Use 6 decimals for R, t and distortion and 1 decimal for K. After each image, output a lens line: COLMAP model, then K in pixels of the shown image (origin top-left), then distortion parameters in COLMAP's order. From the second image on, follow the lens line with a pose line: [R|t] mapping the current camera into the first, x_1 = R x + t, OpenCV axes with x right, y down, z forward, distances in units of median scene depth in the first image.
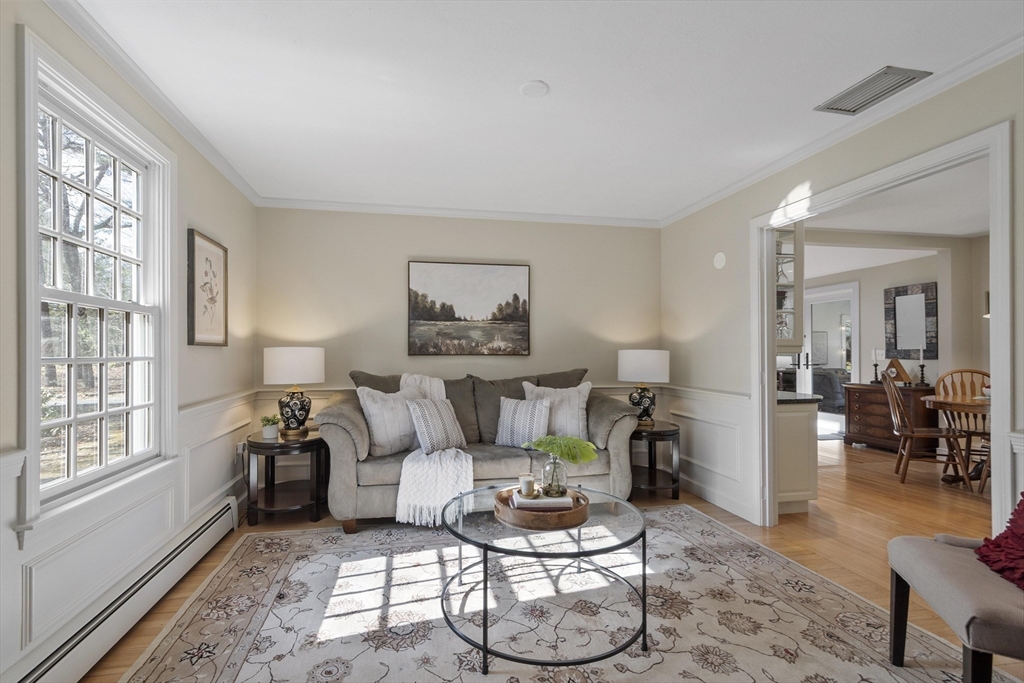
lens RADIAL K [[450.5, 0, 484.8], [0, 450.5, 350.2], [0, 0, 1]] dist [0.000743, 0.001323]
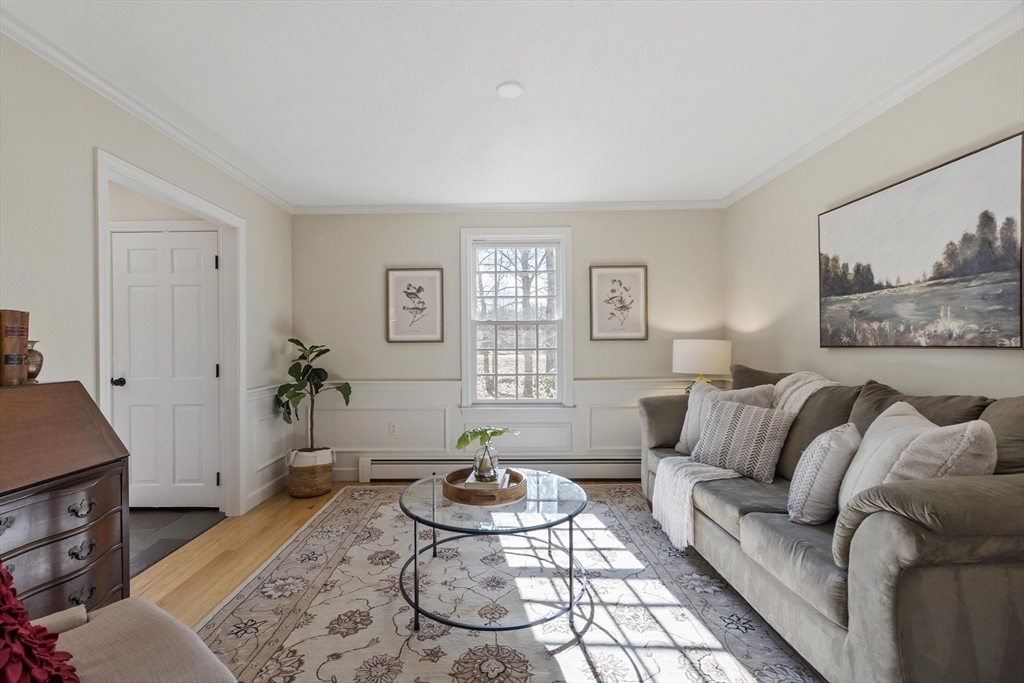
lens RADIAL K [[453.8, 0, 507.8], [0, 453.8, 343.8], [0, 0, 1]] dist [0.003420, 0.000022]
pose [[-0.166552, -0.003763, -0.986025, 0.616418], [0.012595, 0.999903, -0.005943, 0.003544], [0.985952, -0.013409, -0.166489, 0.628338]]
